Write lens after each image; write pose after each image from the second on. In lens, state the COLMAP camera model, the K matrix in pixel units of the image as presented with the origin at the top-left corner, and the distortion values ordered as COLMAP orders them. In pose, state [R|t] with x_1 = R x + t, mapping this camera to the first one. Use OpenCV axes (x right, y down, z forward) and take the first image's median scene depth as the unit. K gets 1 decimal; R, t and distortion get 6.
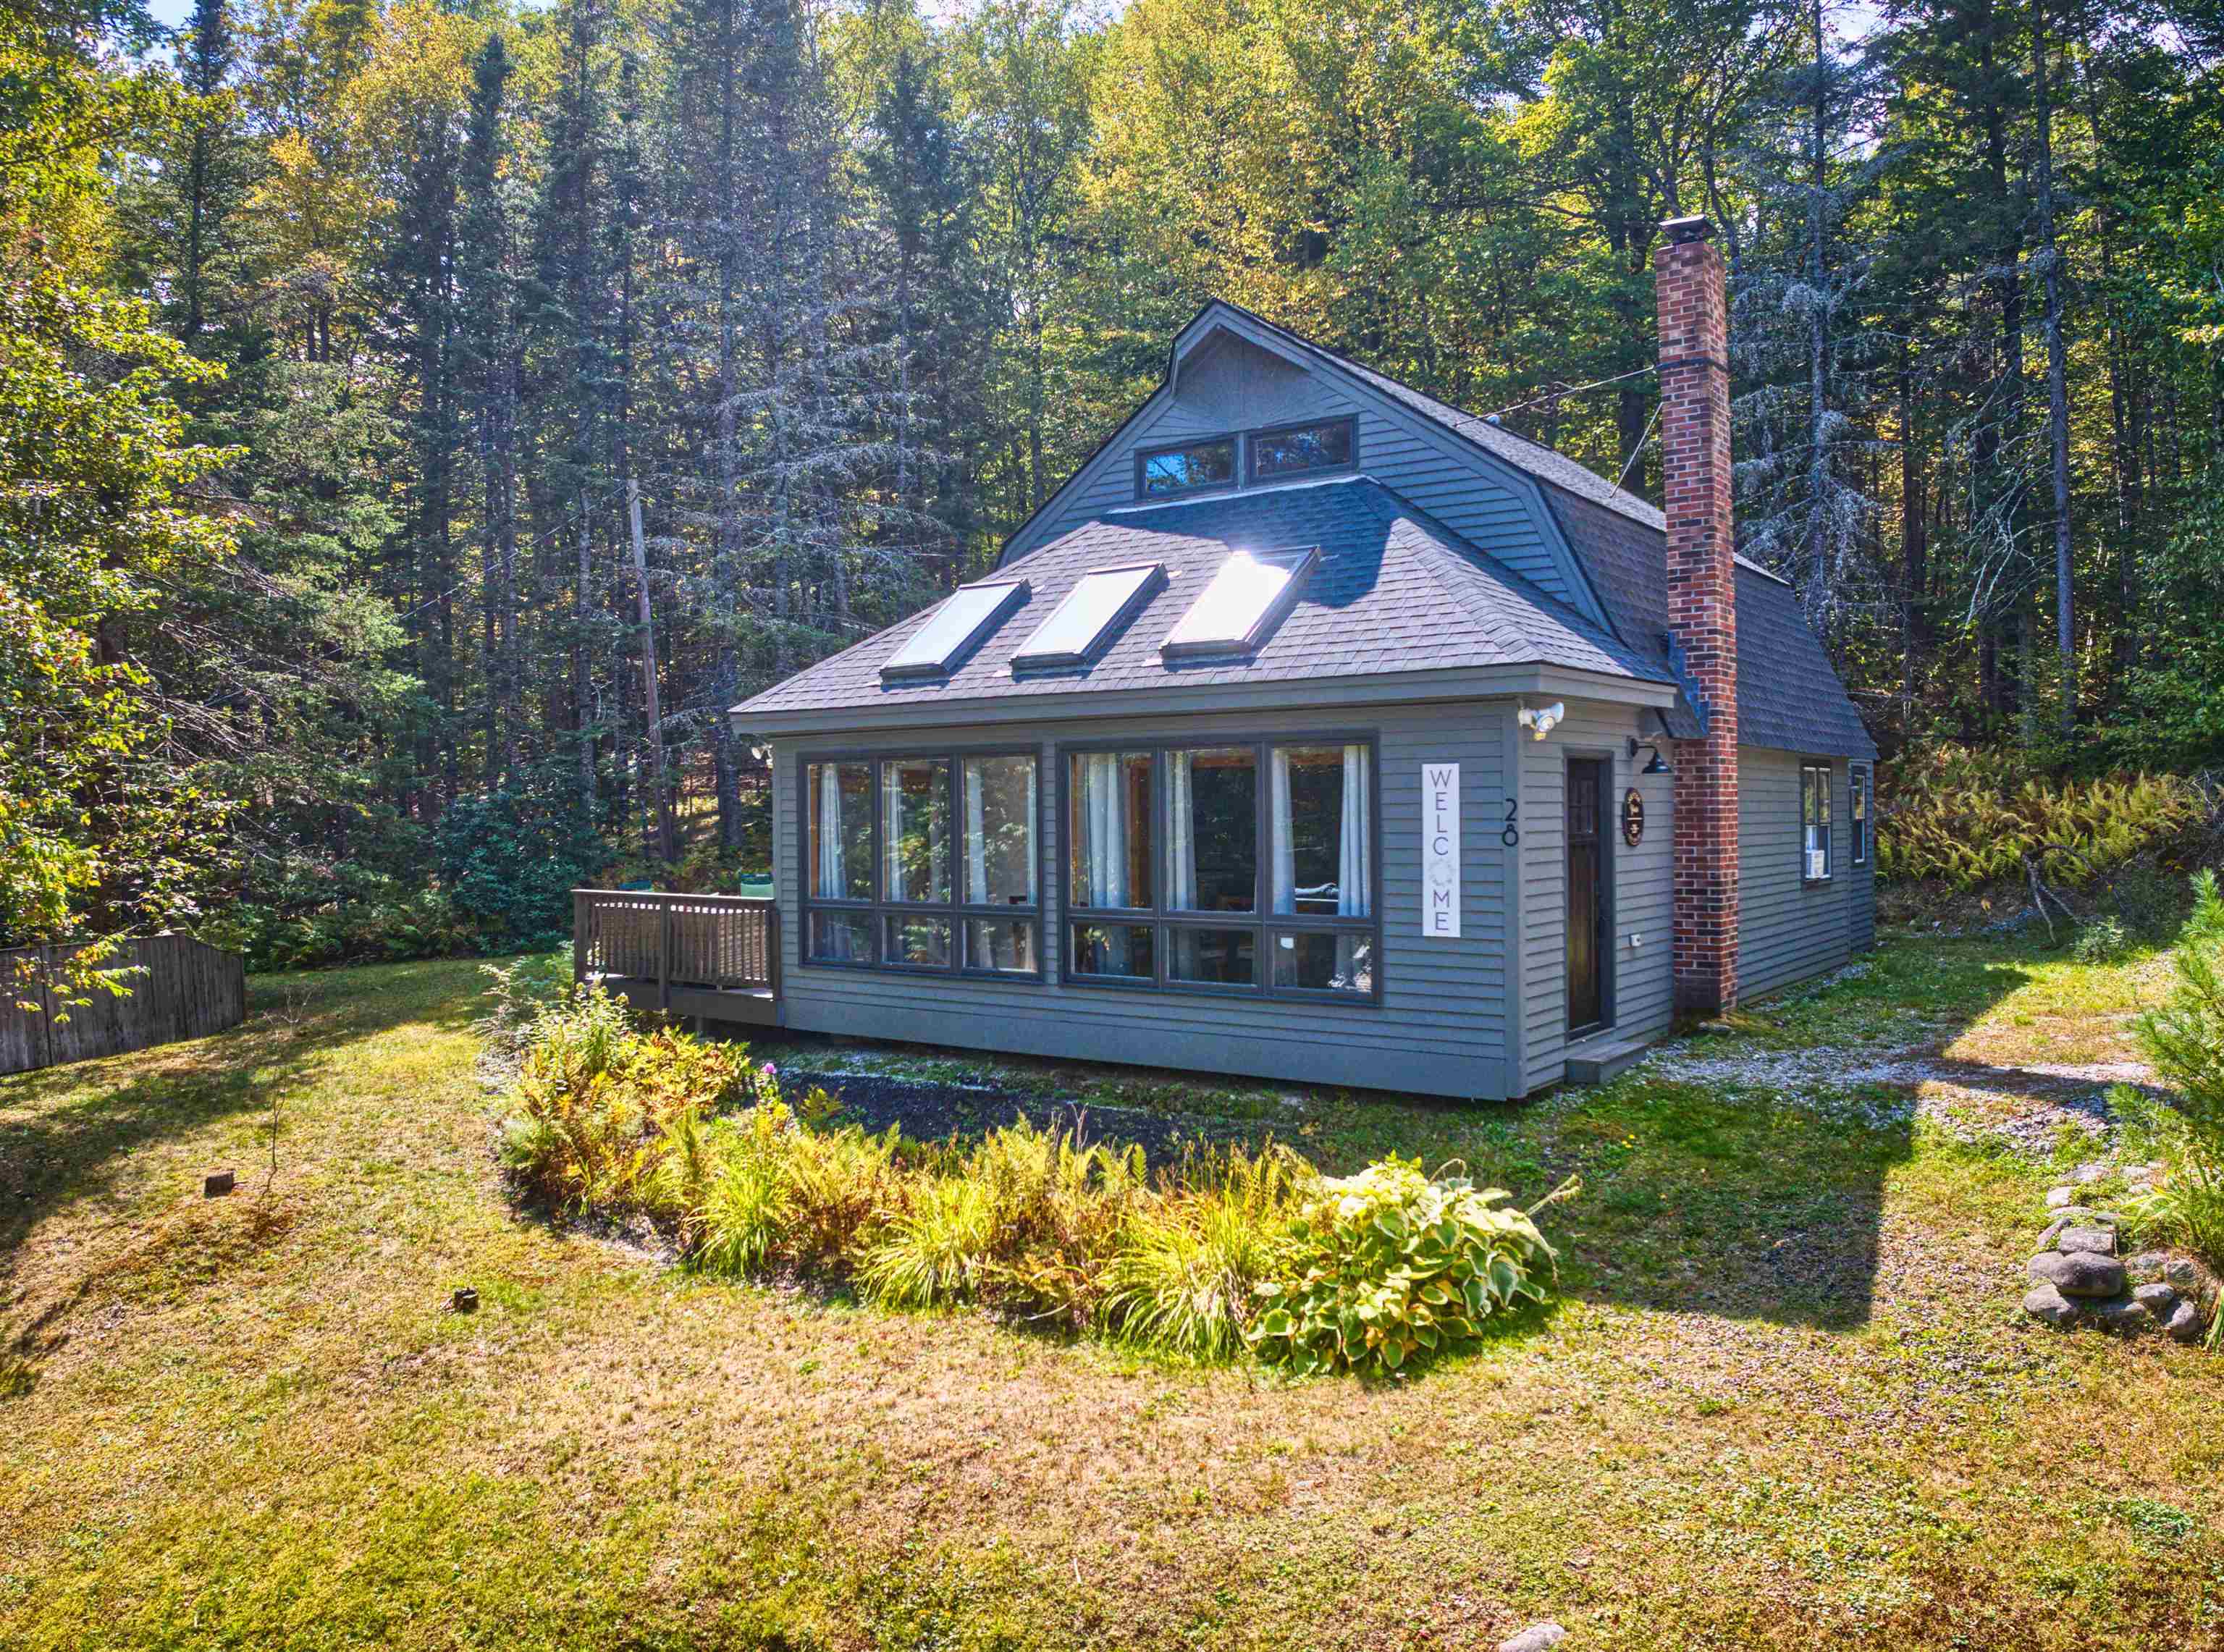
lens RADIAL K [[1640.6, 0, 1102.8], [0, 1640.6, 814.1], [0, 0, 1]] dist [-0.096834, 0.001172]
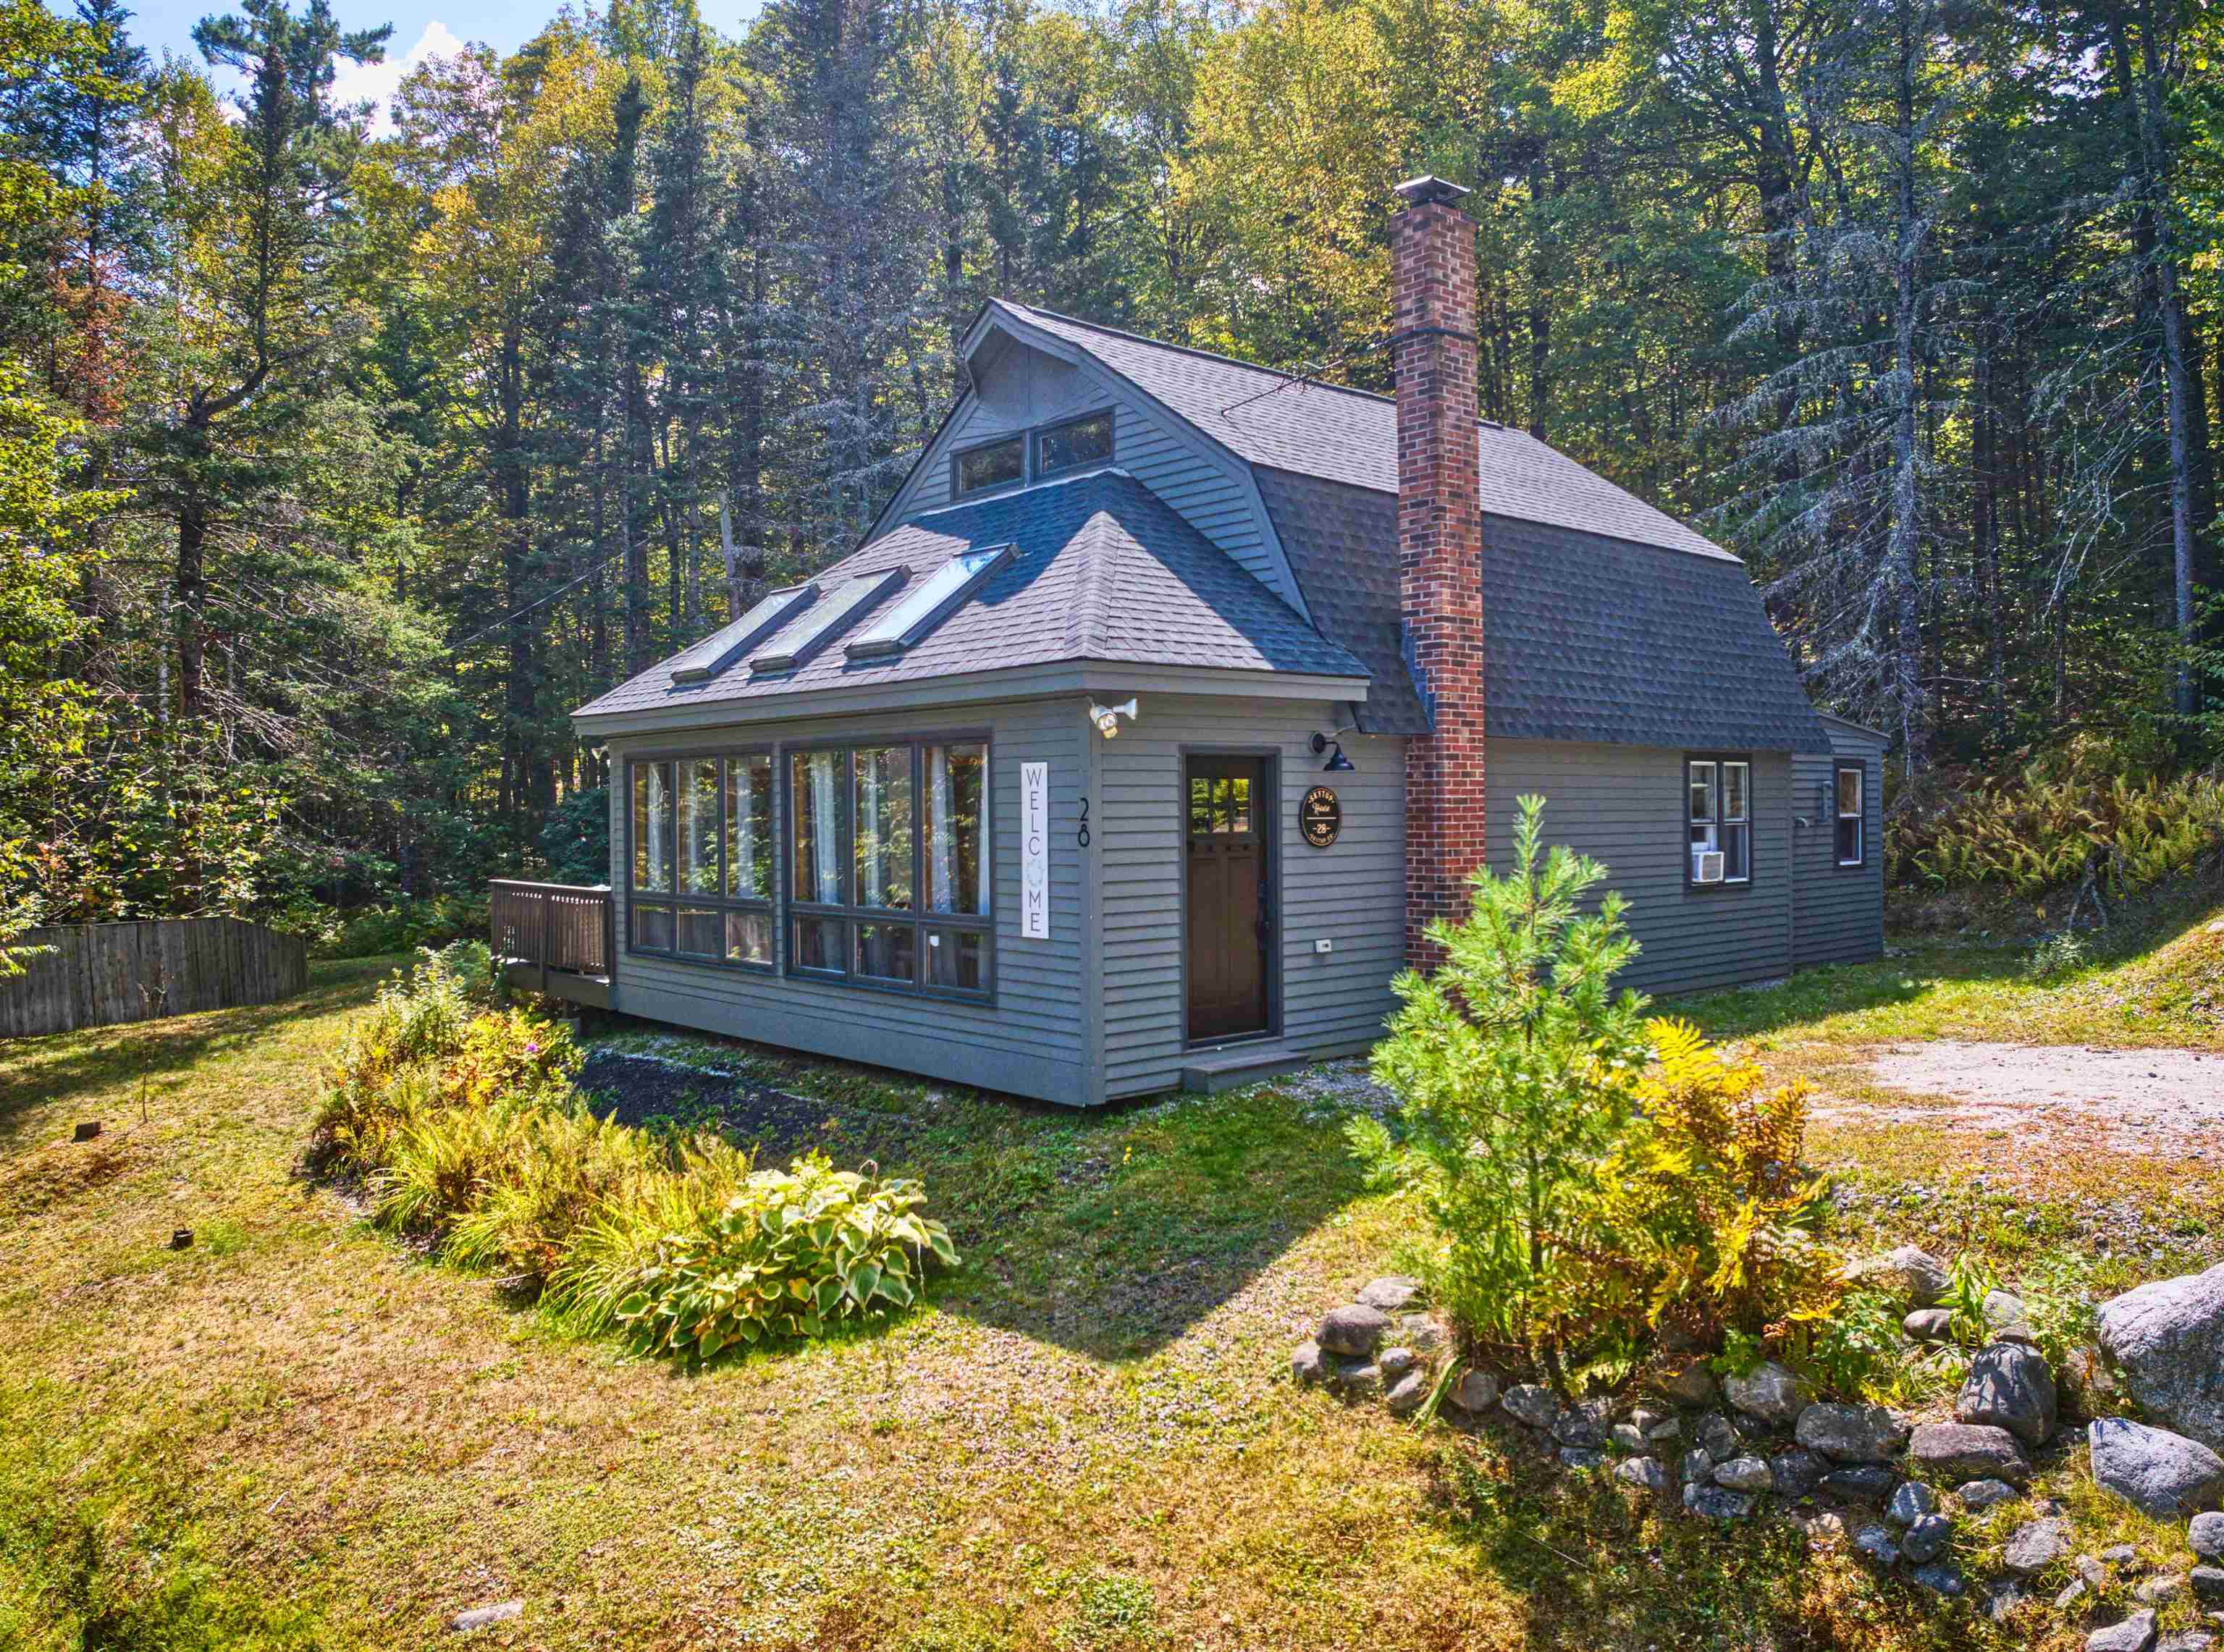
lens RADIAL K [[1640.6, 0, 1104.1], [0, 1640.6, 812.5], [0, 0, 1]] dist [-0.096834, 0.001172]
pose [[0.978407, 0.002000, -0.206676, 0.401547], [-0.001261, 0.999992, 0.003708, -0.003970], [0.206682, -0.003367, 0.978402, 0.034495]]
